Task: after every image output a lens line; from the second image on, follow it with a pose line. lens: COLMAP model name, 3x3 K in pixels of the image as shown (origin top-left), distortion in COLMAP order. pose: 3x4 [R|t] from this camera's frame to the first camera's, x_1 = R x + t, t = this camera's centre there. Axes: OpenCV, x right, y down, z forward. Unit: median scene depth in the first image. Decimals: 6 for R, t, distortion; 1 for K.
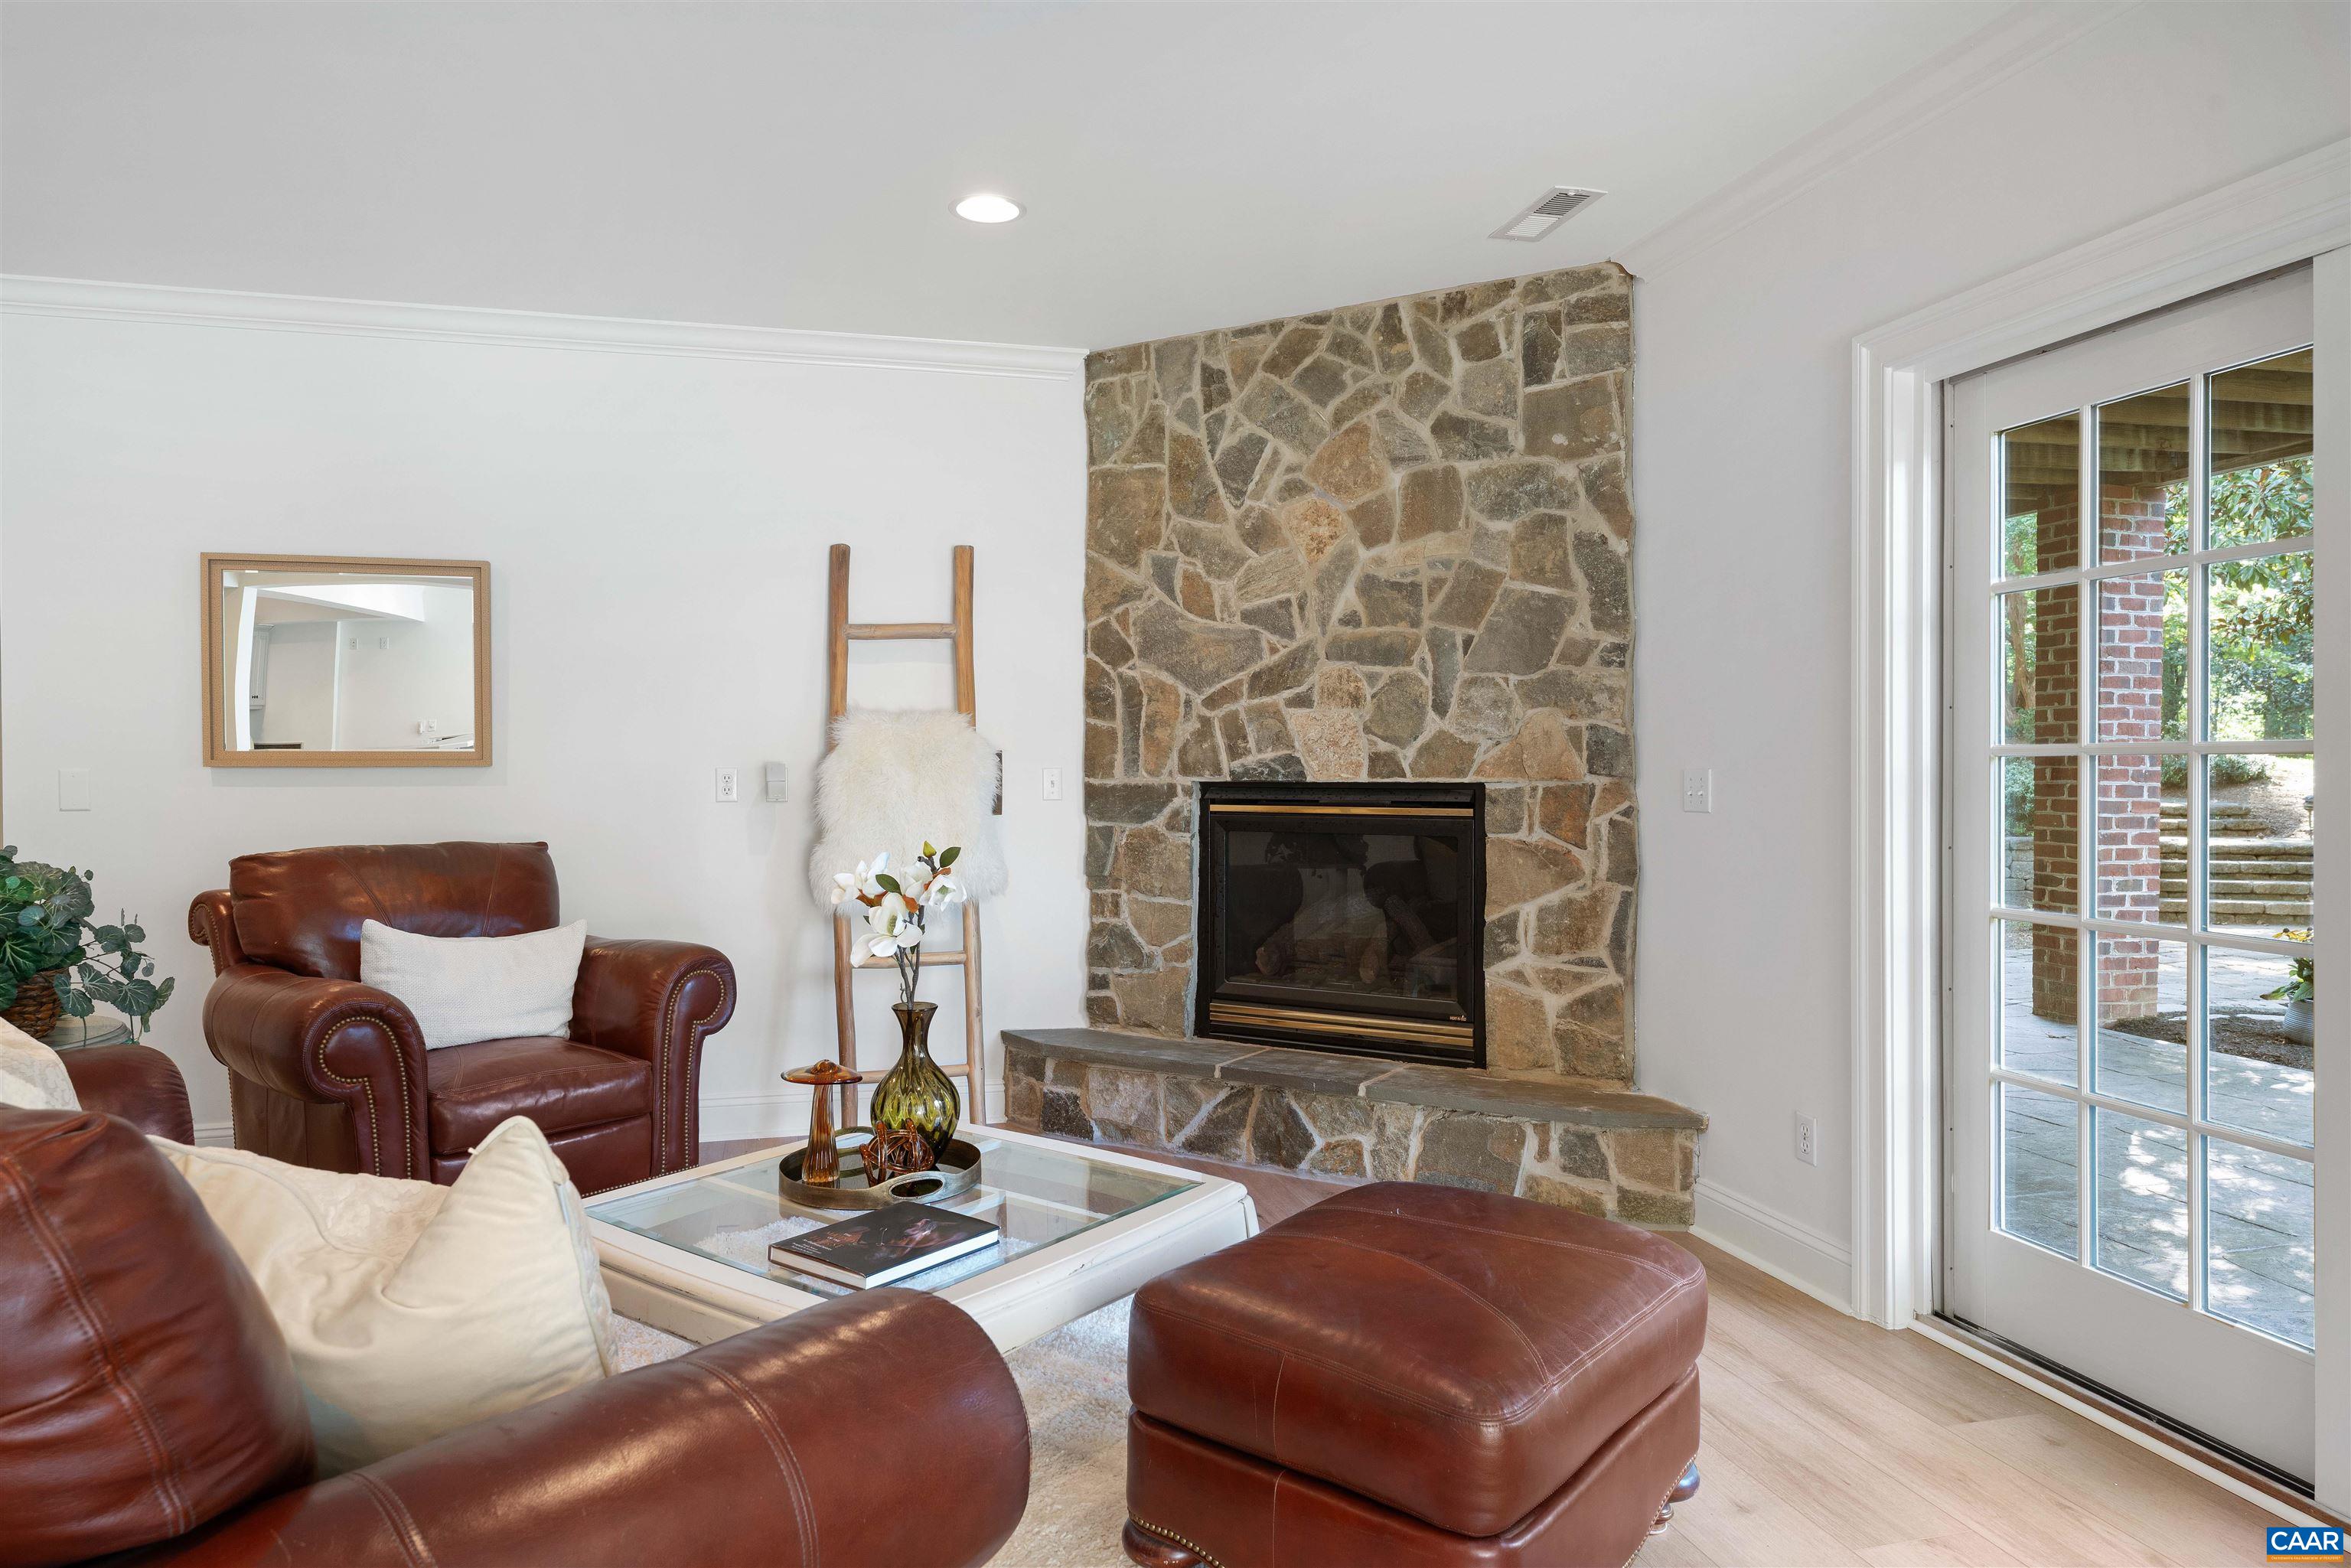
lens RADIAL K [[1452.5, 0, 1164.9], [0, 1452.5, 781.0], [0, 0, 1]] dist [0.000448, 0.003167]
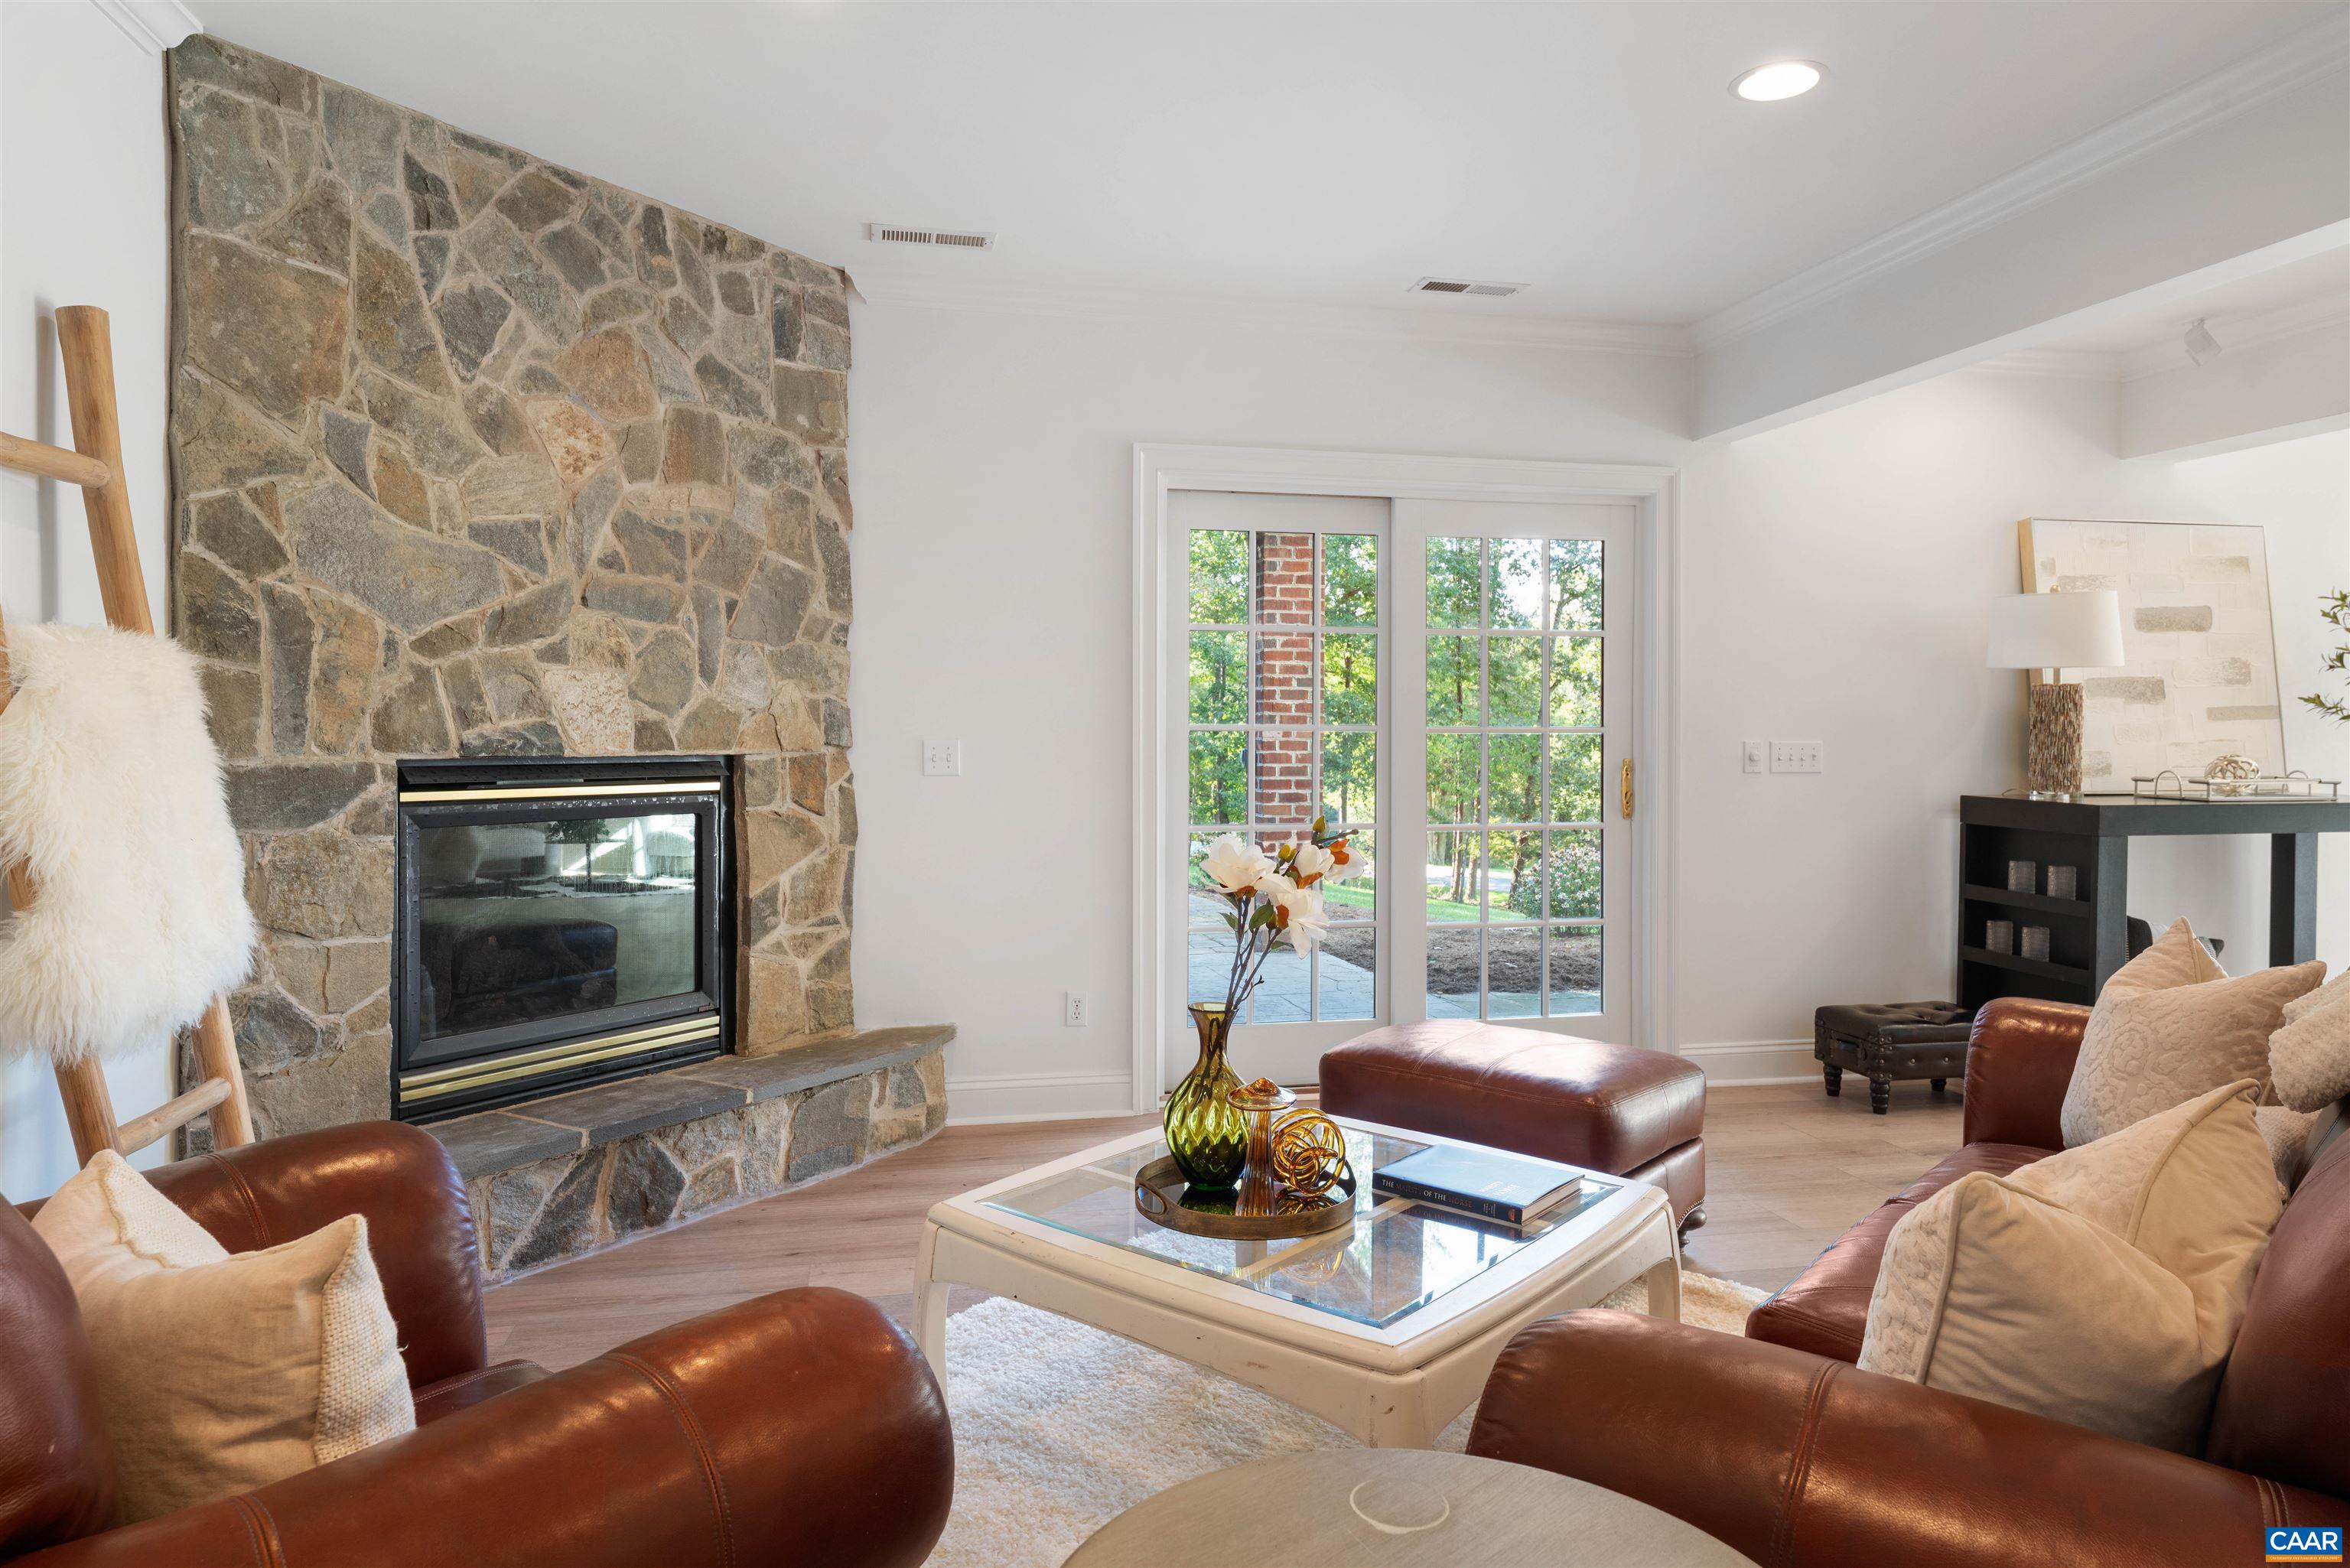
lens RADIAL K [[1451.8, 0, 1163.9], [0, 1451.8, 762.8], [0, 0, 1]] dist [0.000448, 0.003167]
pose [[0.033010, -0.017754, 0.999297, -0.676676], [0.010312, 0.999795, 0.017422, -0.006663], [-0.999402, 0.009729, 0.033186, 0.638221]]
